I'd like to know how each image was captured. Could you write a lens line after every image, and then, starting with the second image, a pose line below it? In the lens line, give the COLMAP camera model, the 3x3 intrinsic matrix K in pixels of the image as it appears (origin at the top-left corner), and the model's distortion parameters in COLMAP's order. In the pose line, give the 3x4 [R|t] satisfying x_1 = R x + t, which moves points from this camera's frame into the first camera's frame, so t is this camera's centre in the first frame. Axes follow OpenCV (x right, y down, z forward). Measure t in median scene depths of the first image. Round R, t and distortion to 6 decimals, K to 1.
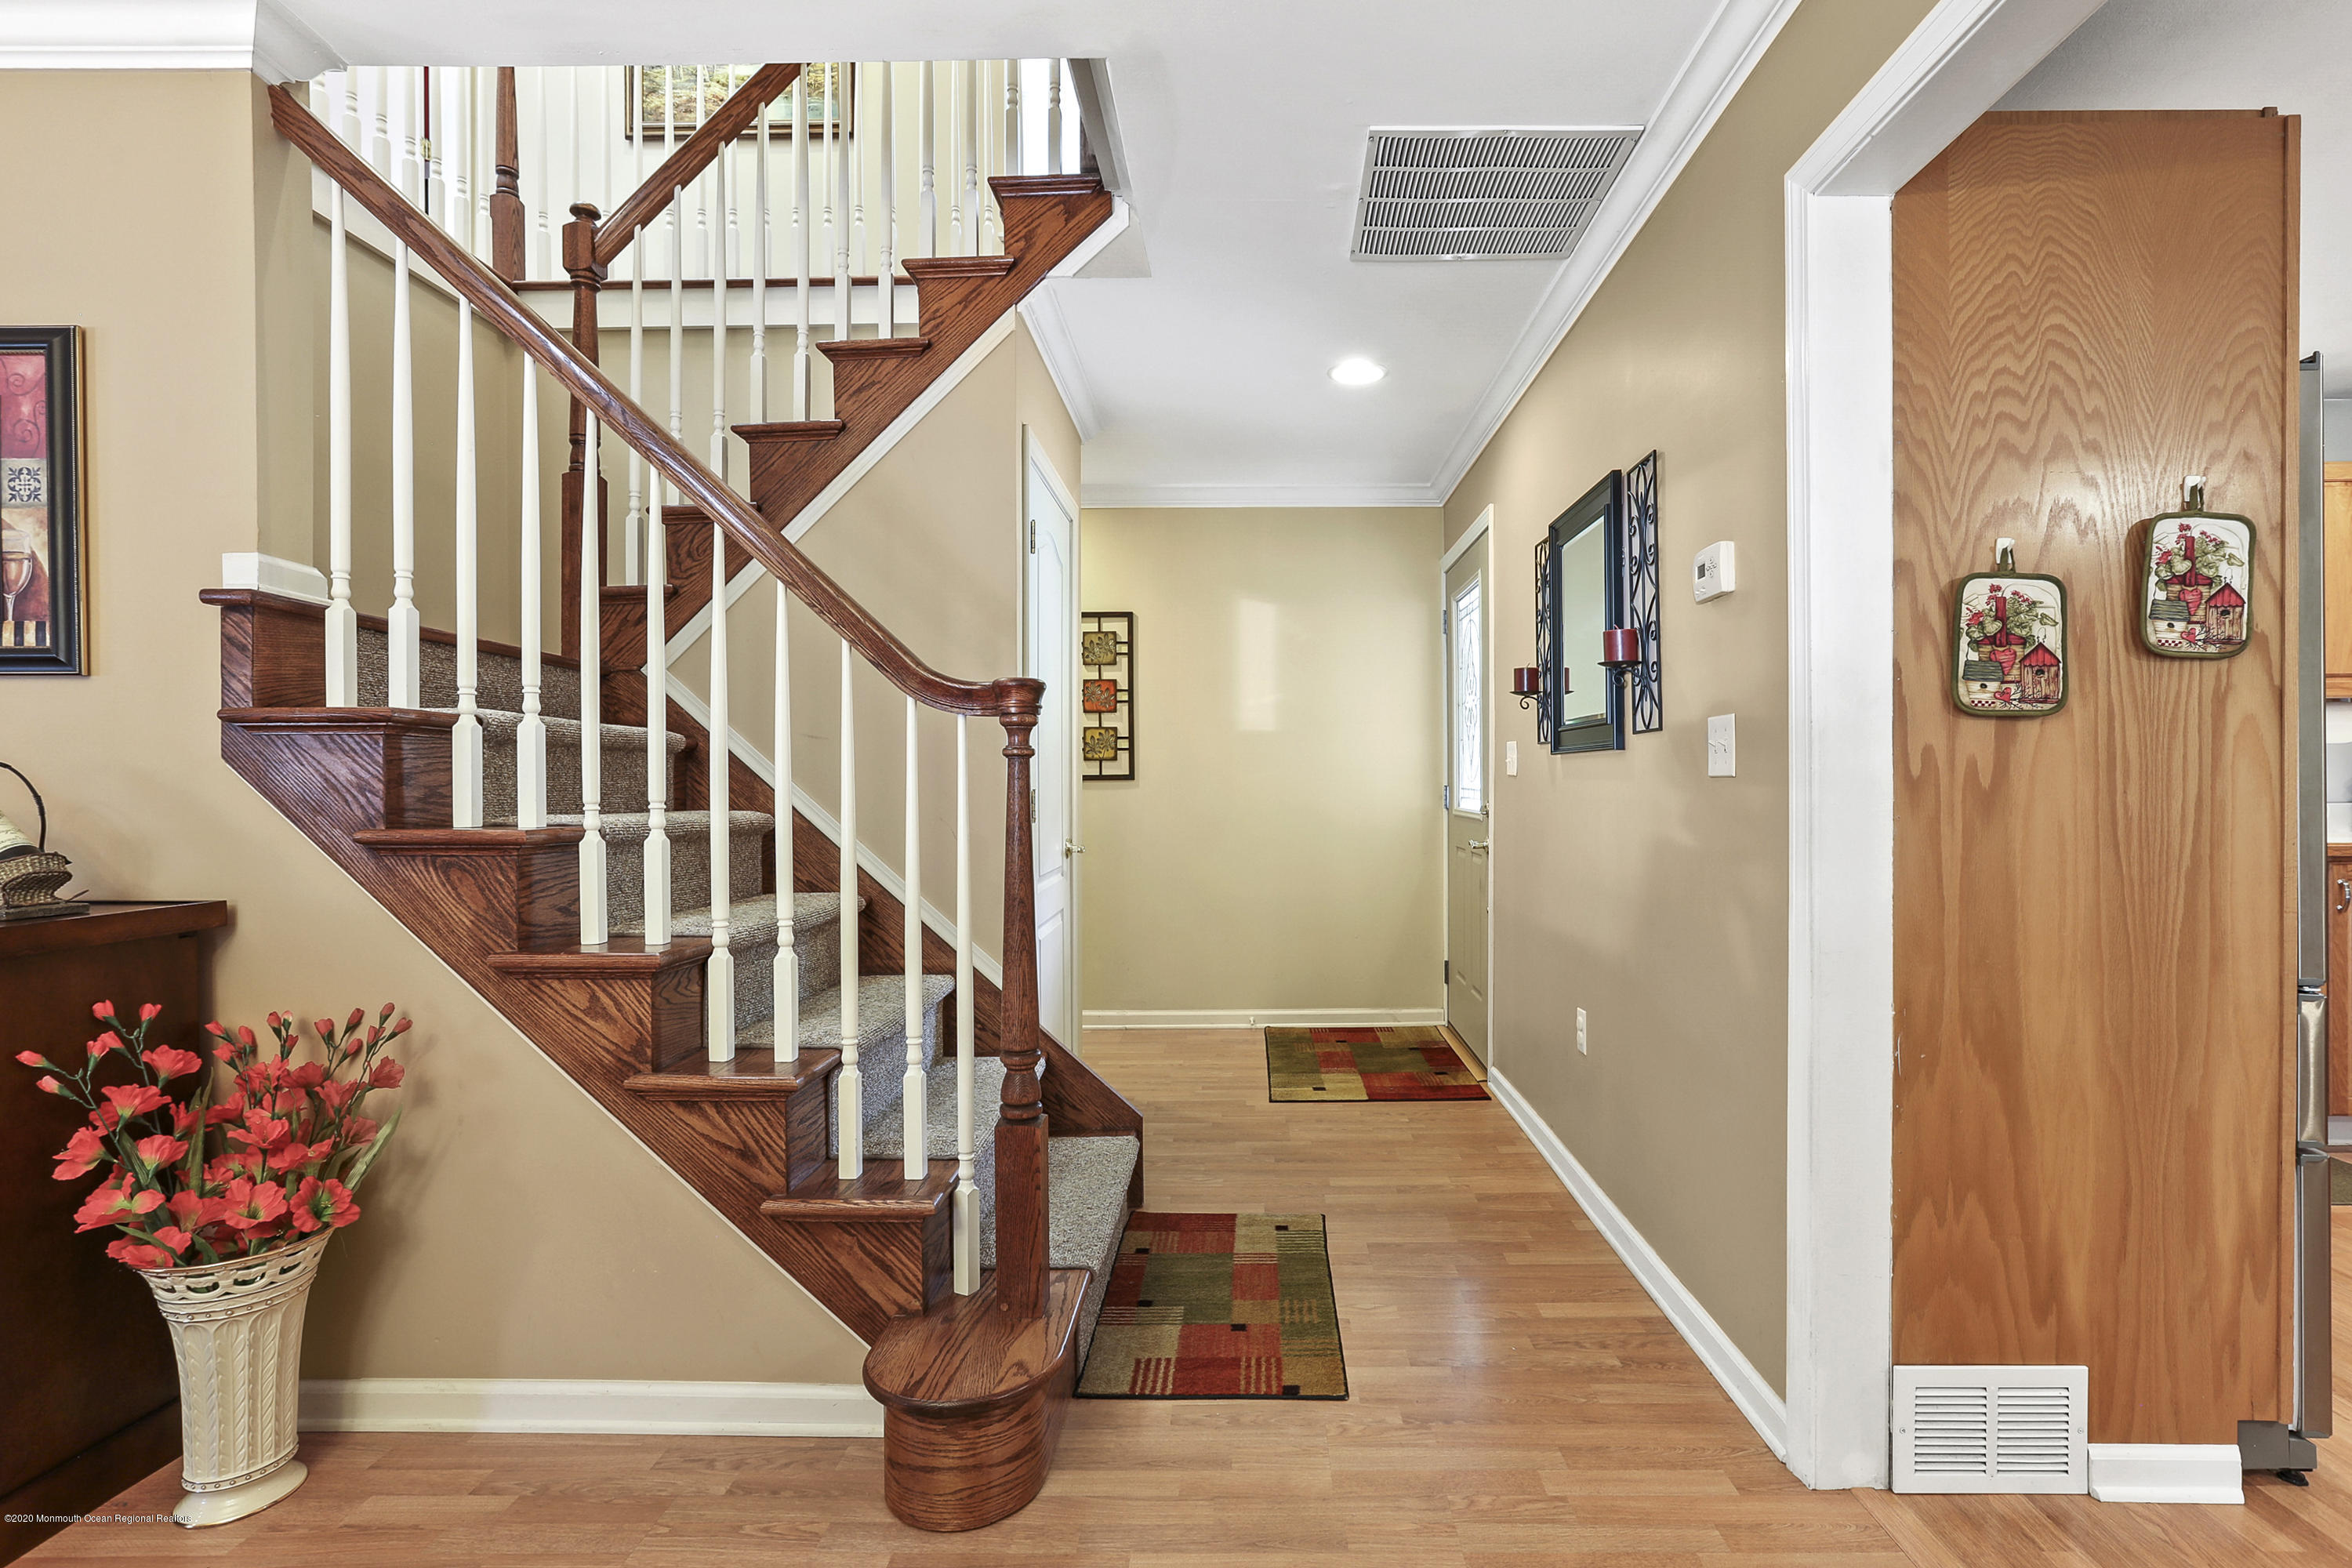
lens RADIAL K [[1066.3, 0, 1174.6], [0, 1066.3, 793.5], [0, 0, 1]] dist [-0.019229, 0.002570]
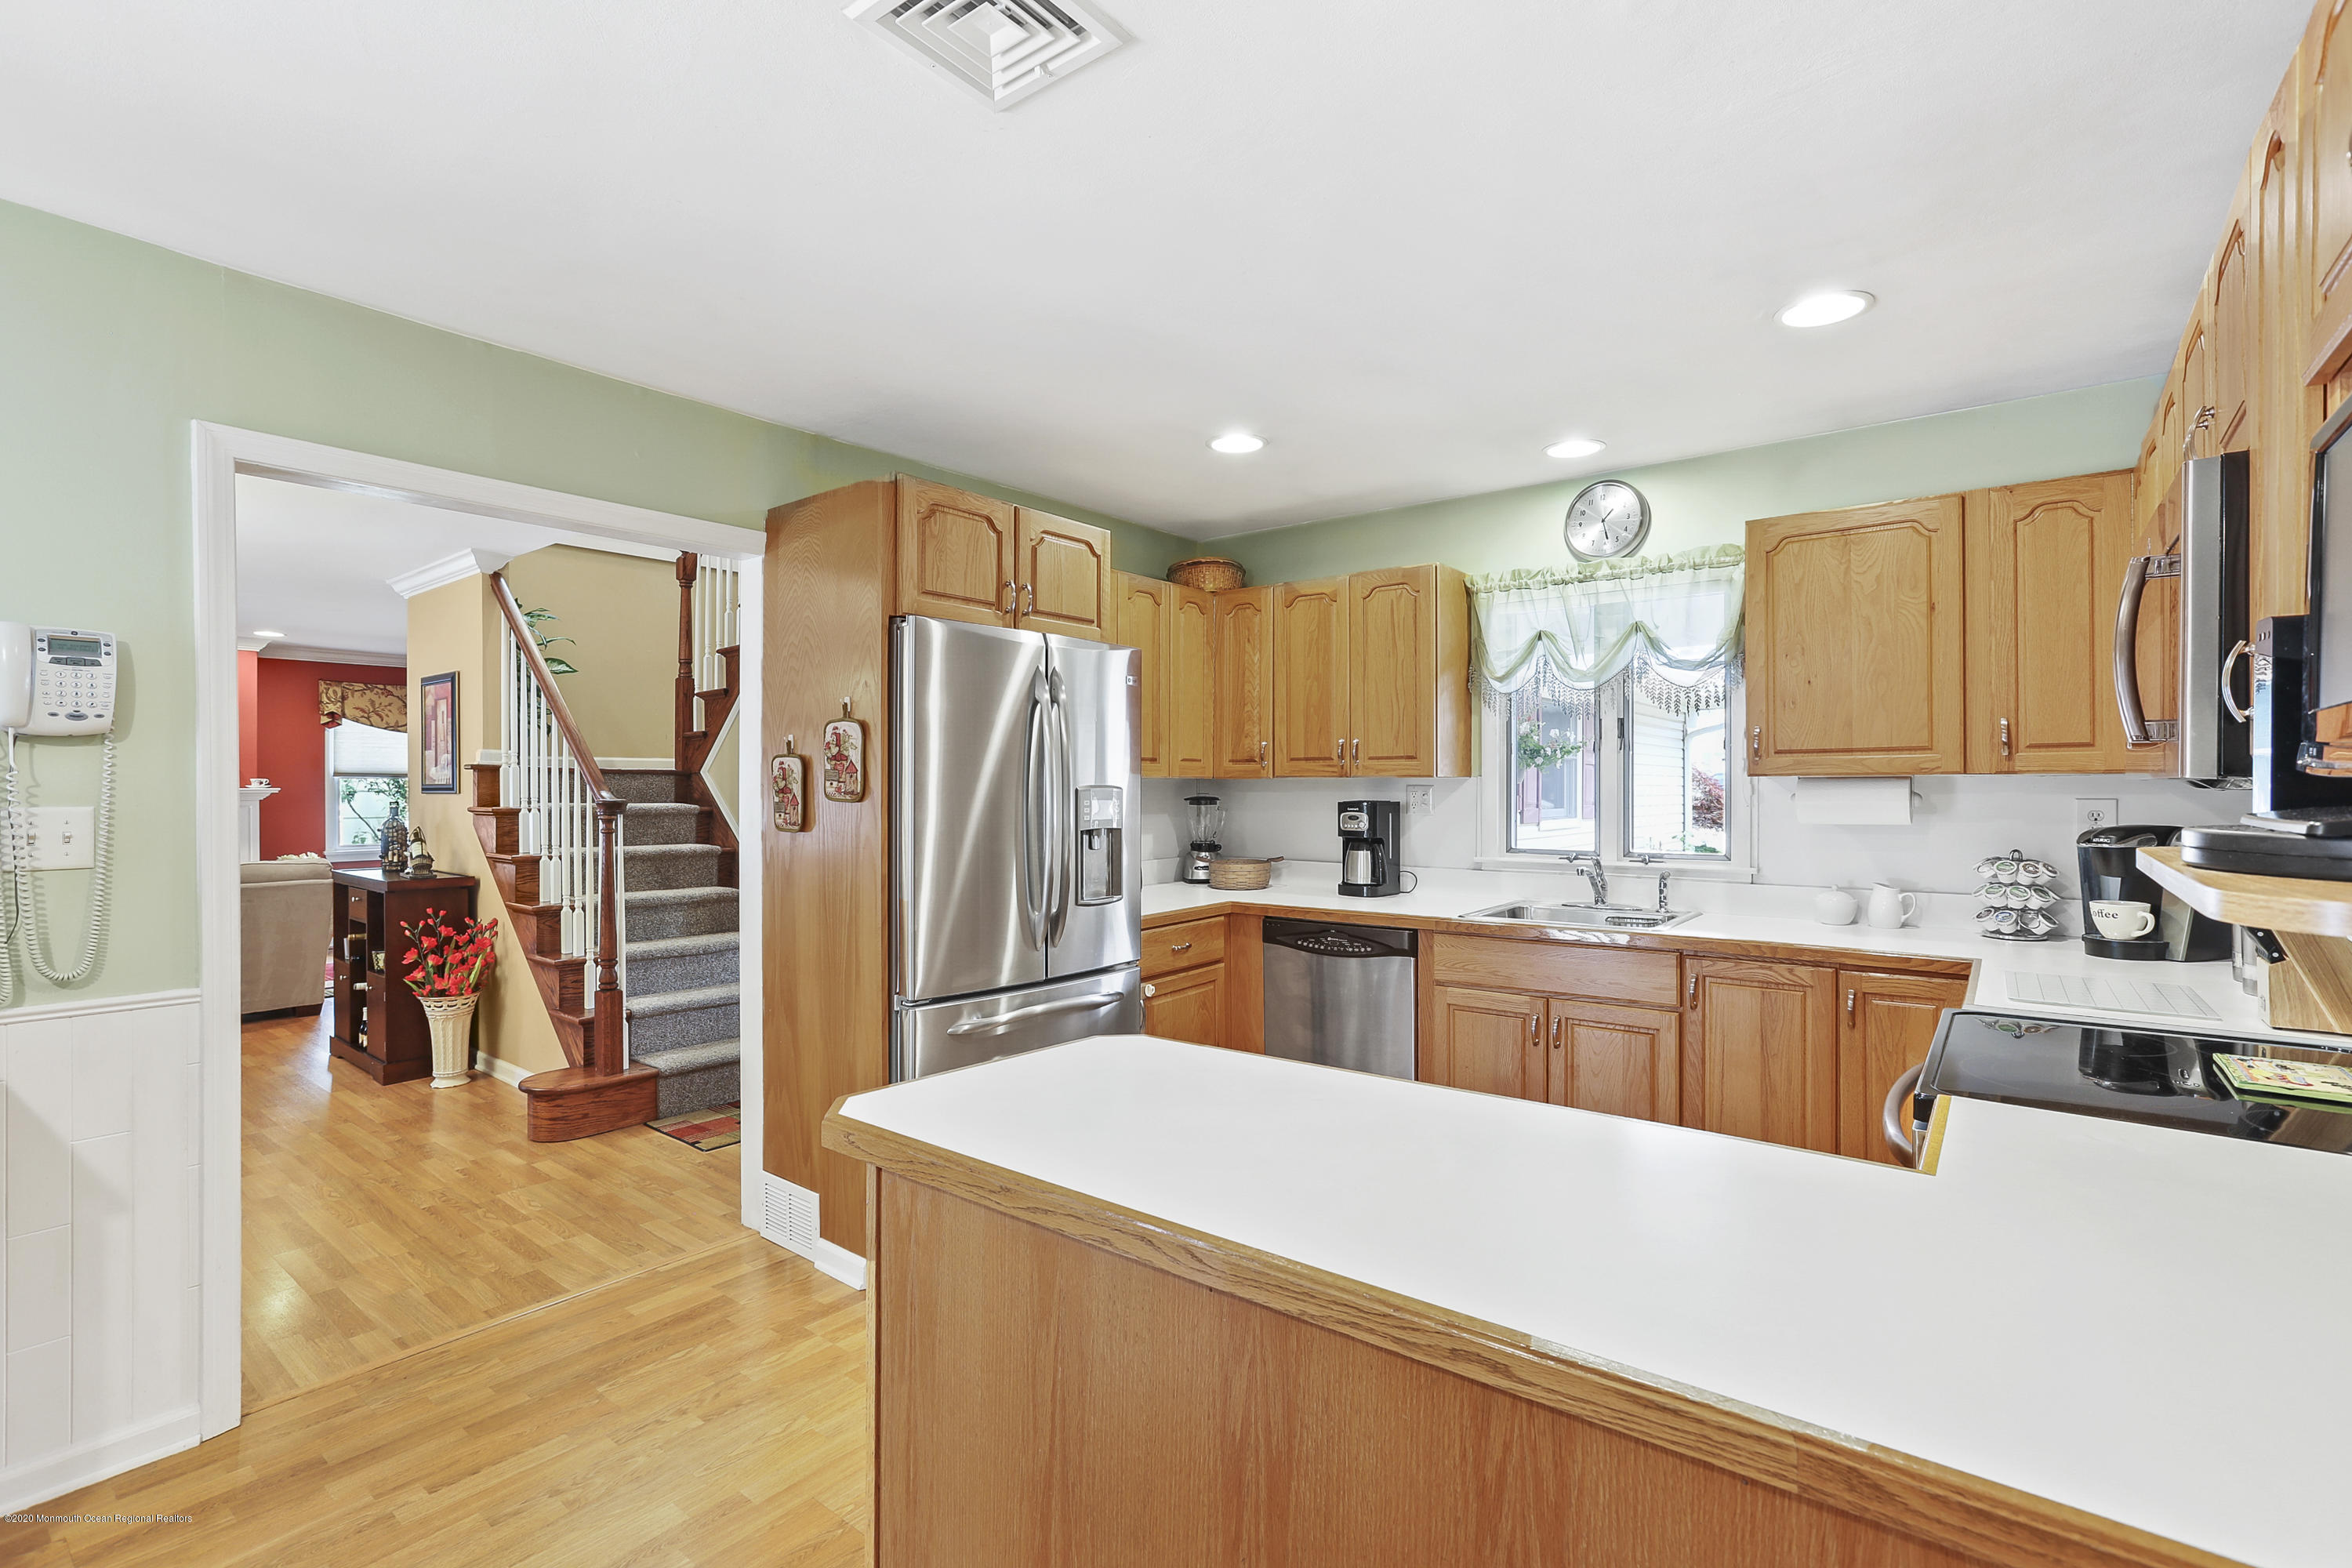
lens RADIAL K [[1066.3, 0, 1162.7], [0, 1066.3, 790.2], [0, 0, 1]] dist [-0.019229, 0.002570]
pose [[0.788573, 0.006606, -0.614906, 2.444238], [-0.003696, 0.999975, 0.006004, -0.158781], [0.614930, -0.002462, 0.788578, -0.069959]]
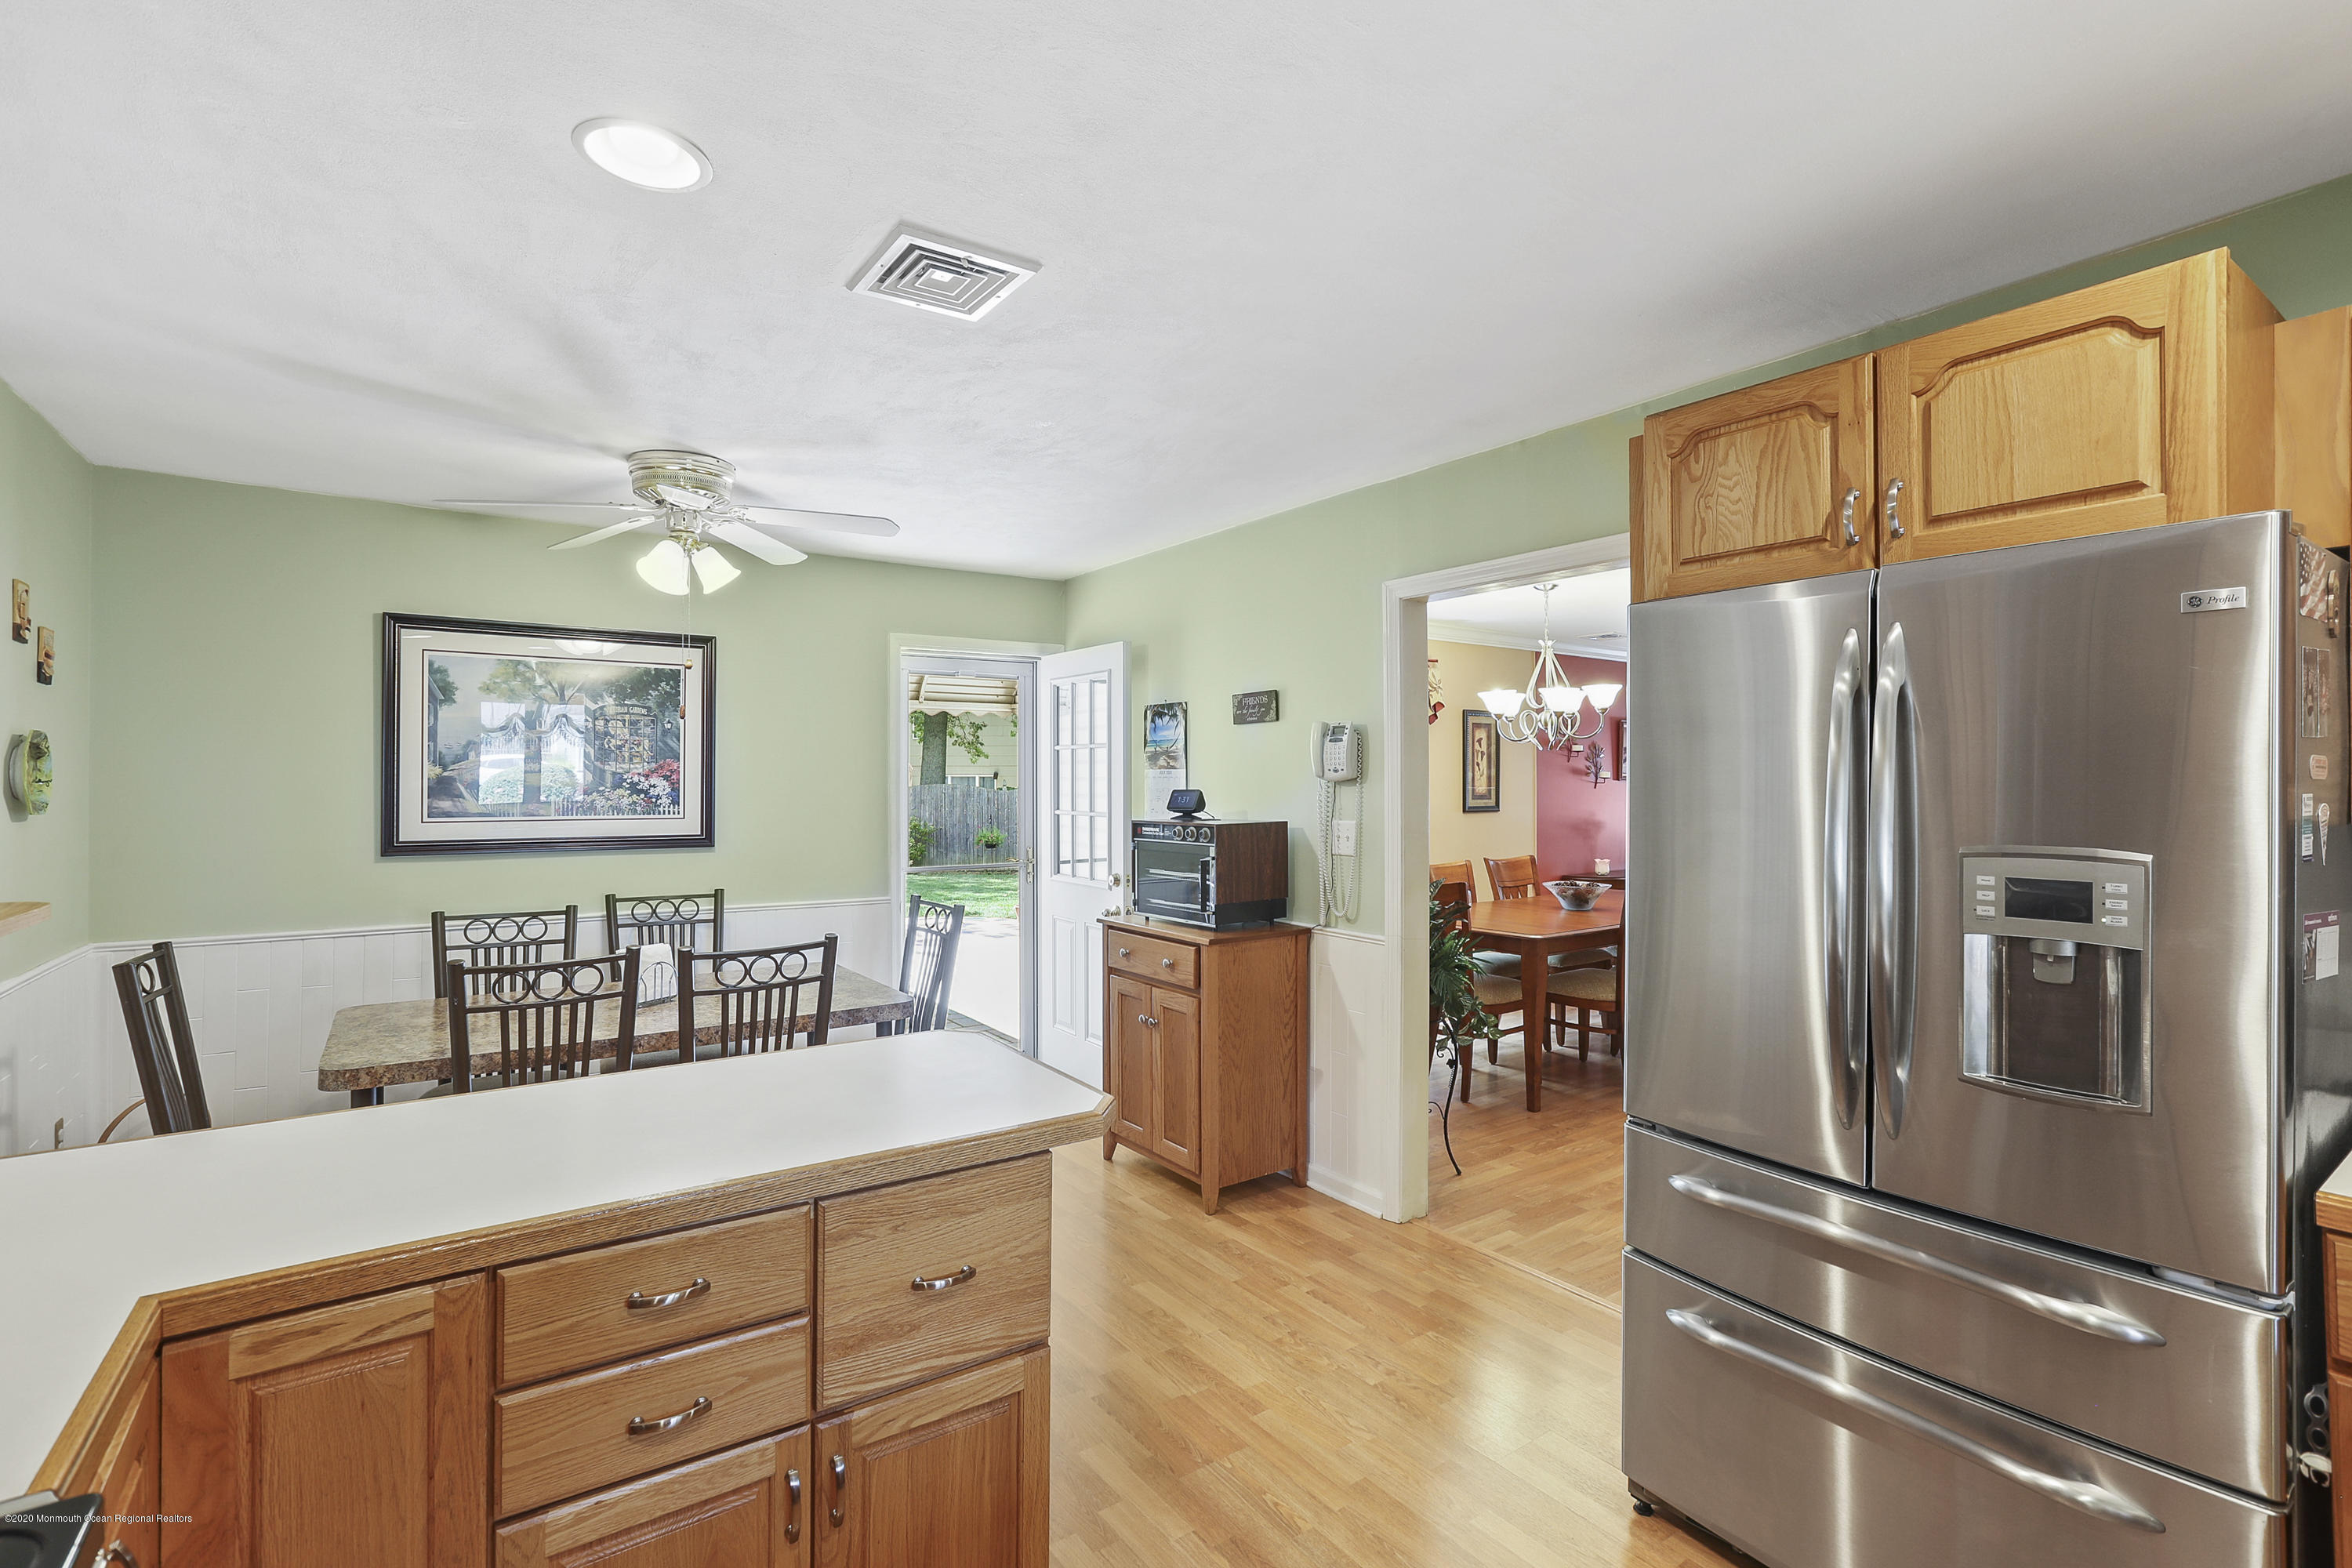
lens RADIAL K [[1066.3, 0, 1173.6], [0, 1066.3, 787.6], [0, 0, 1]] dist [-0.019229, 0.002570]
pose [[-0.811751, 0.009685, -0.583923, 2.271740], [0.001952, 0.999902, 0.013870, -0.225979], [0.584001, 0.010119, -0.811690, 1.725762]]
